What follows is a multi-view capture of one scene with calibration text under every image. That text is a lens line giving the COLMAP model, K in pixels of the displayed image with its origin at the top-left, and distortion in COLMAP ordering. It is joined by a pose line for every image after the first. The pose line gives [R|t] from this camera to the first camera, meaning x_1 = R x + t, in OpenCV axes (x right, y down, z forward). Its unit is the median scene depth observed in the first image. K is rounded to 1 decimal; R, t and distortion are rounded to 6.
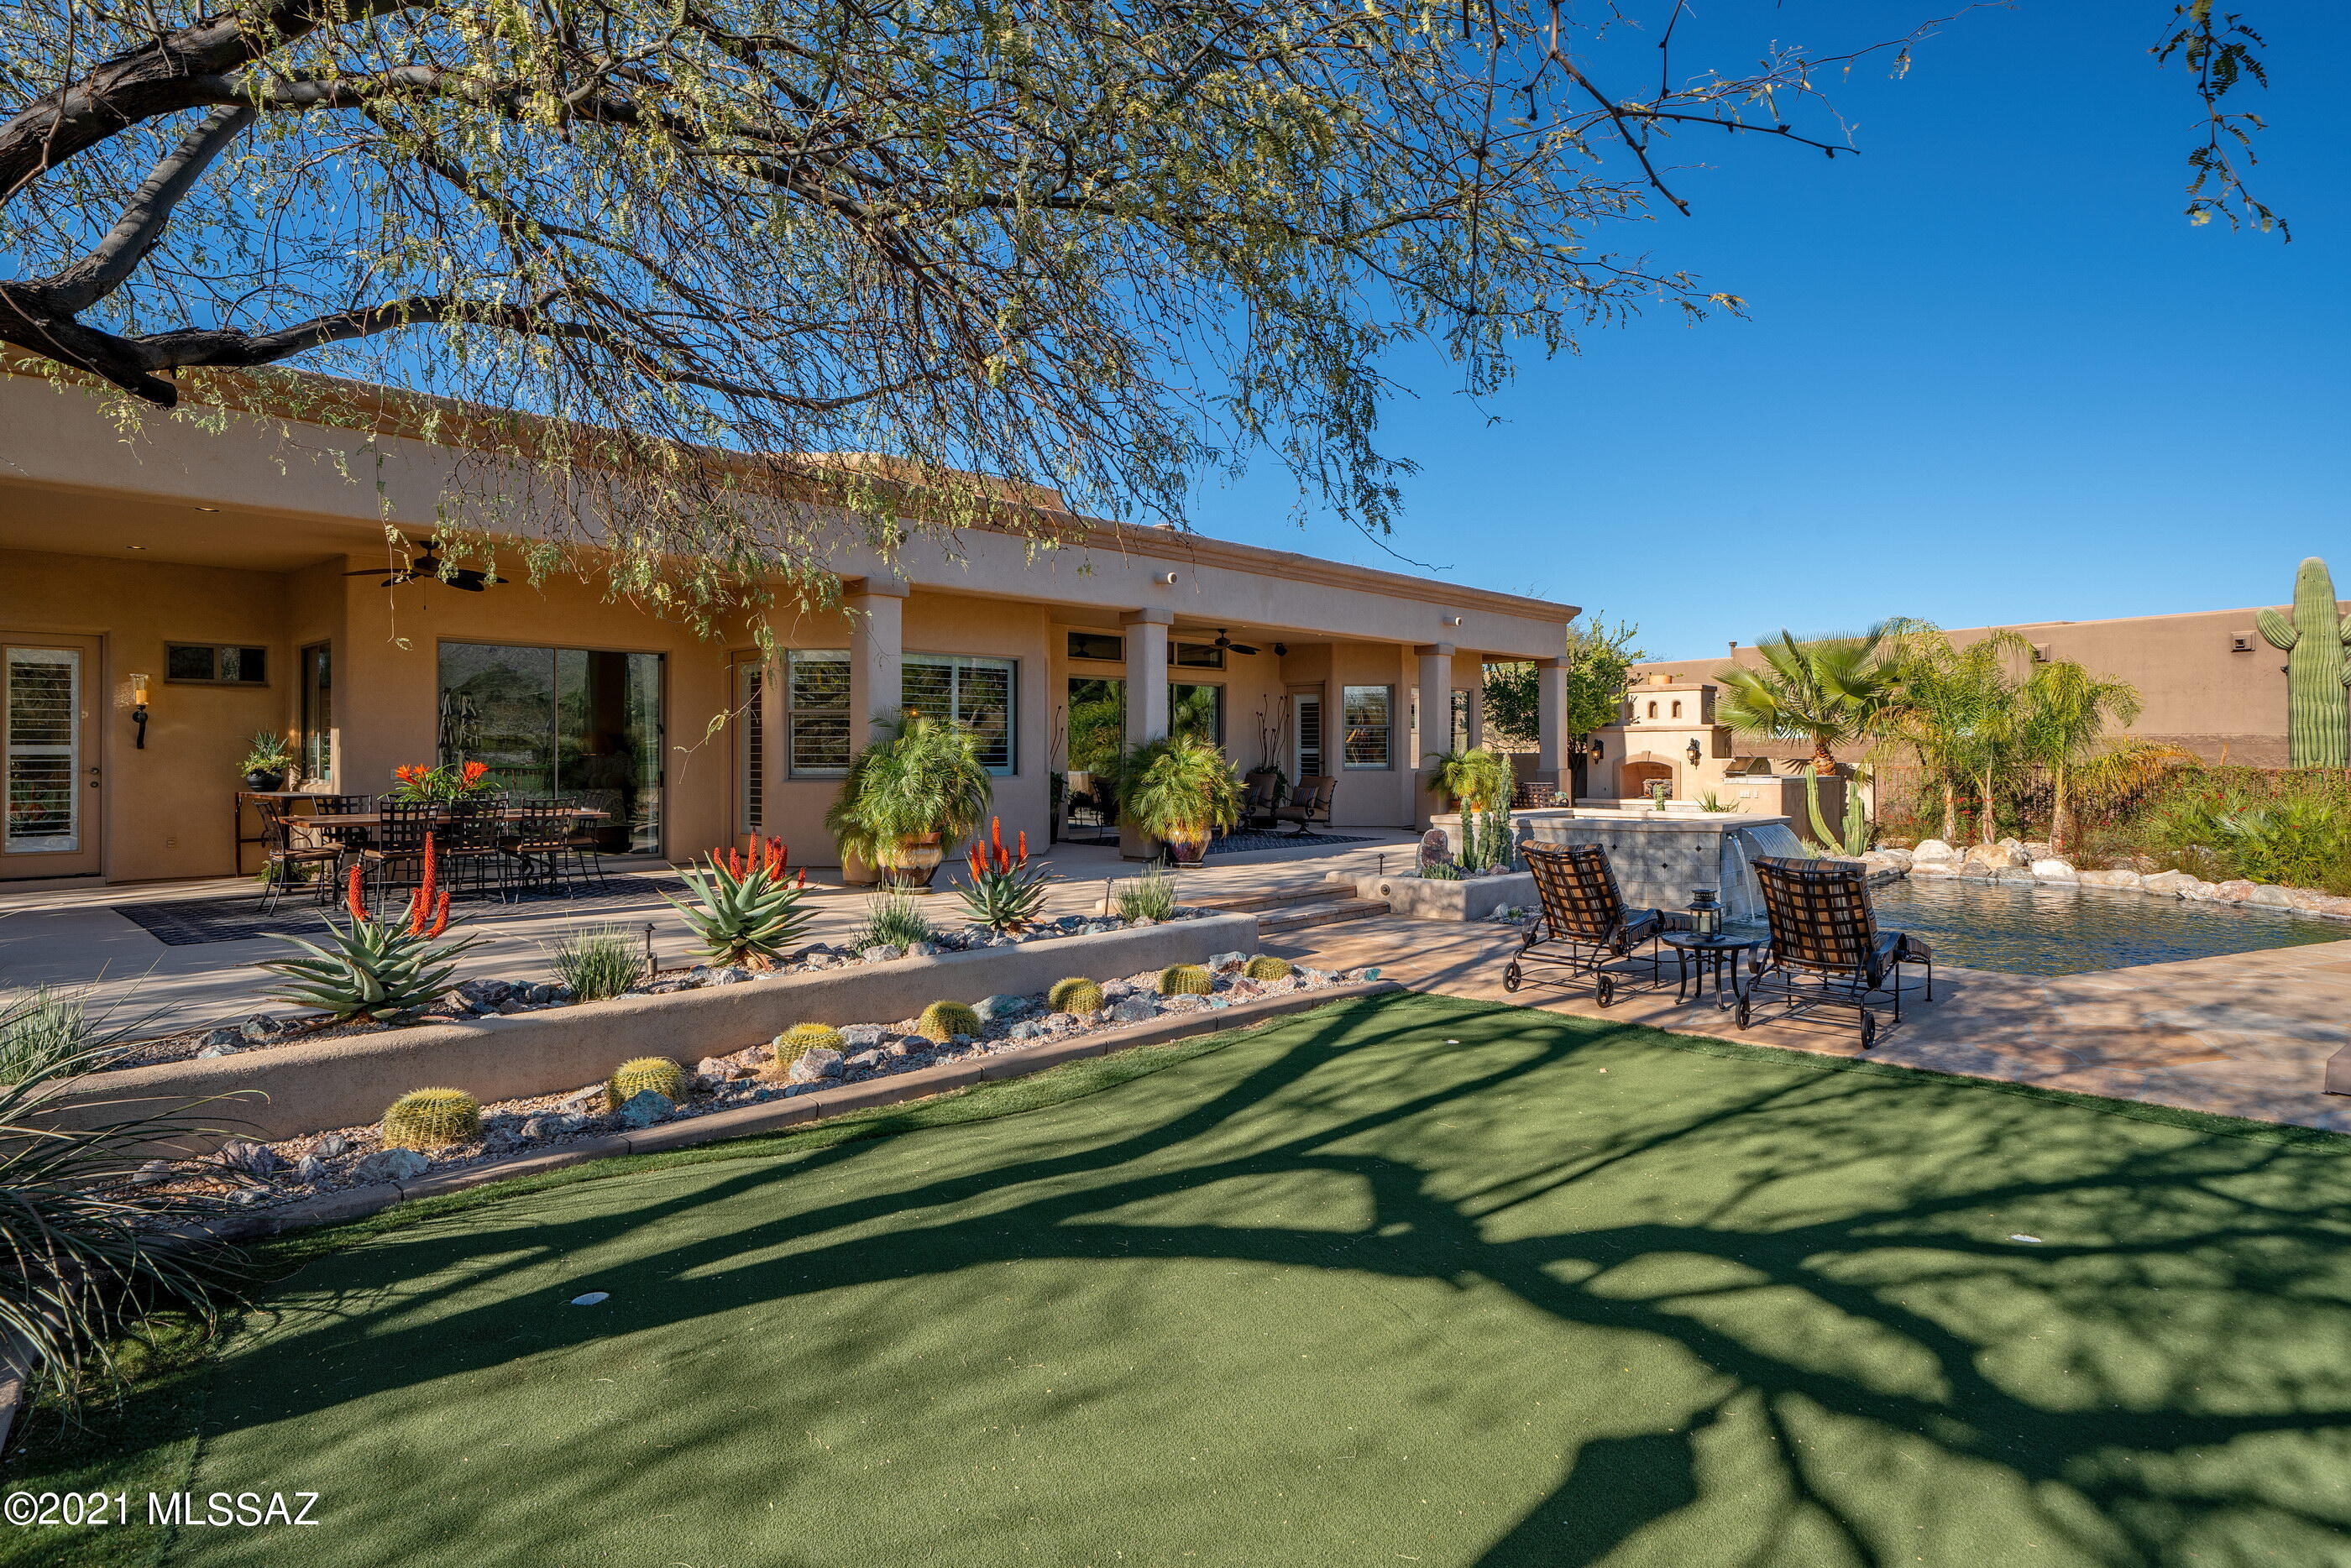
lens RADIAL K [[1250.4, 0, 1175.5], [0, 1250.4, 784.0], [0, 0, 1]] dist [0.005971, 0.000801]
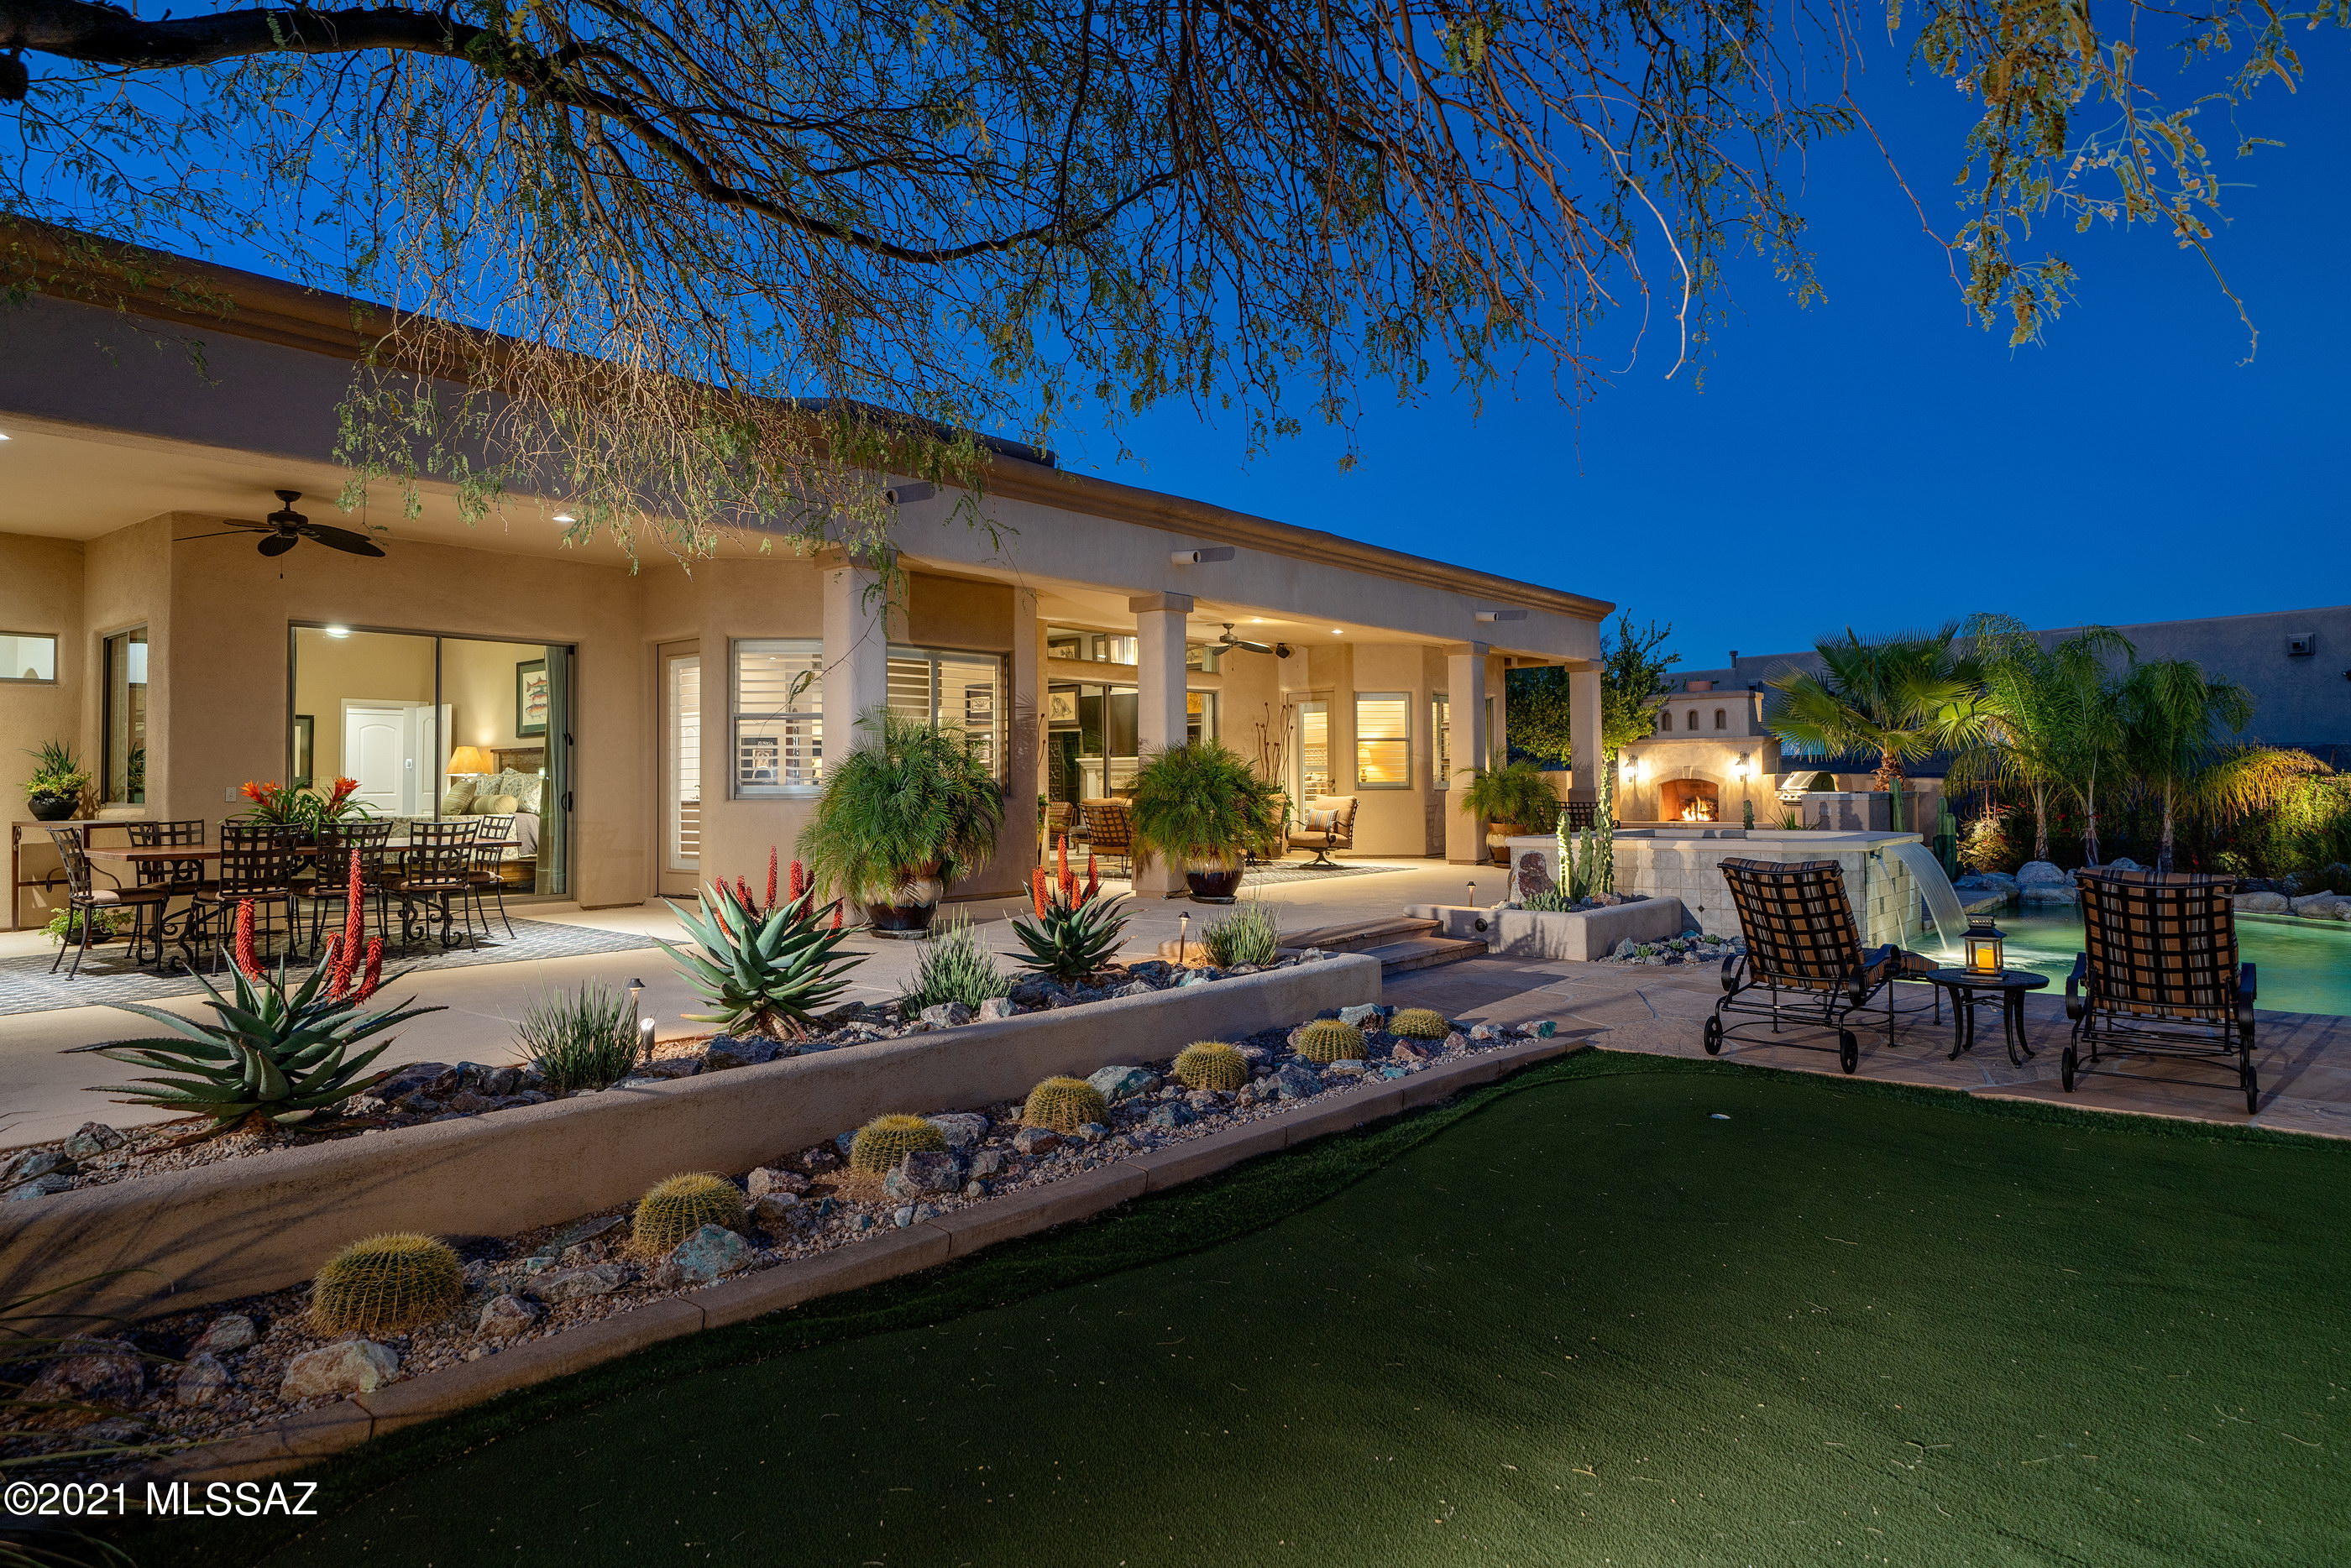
lens RADIAL K [[1389.6, 0, 1175.4], [0, 1389.6, 741.9], [0, 0, 1]] dist [0.001529, 0.000793]
pose [[0.997812, -0.005643, 0.065871, -0.107604], [0.009247, 0.998469, -0.054532, 0.013960], [-0.065462, 0.055022, 0.996337, 0.110982]]
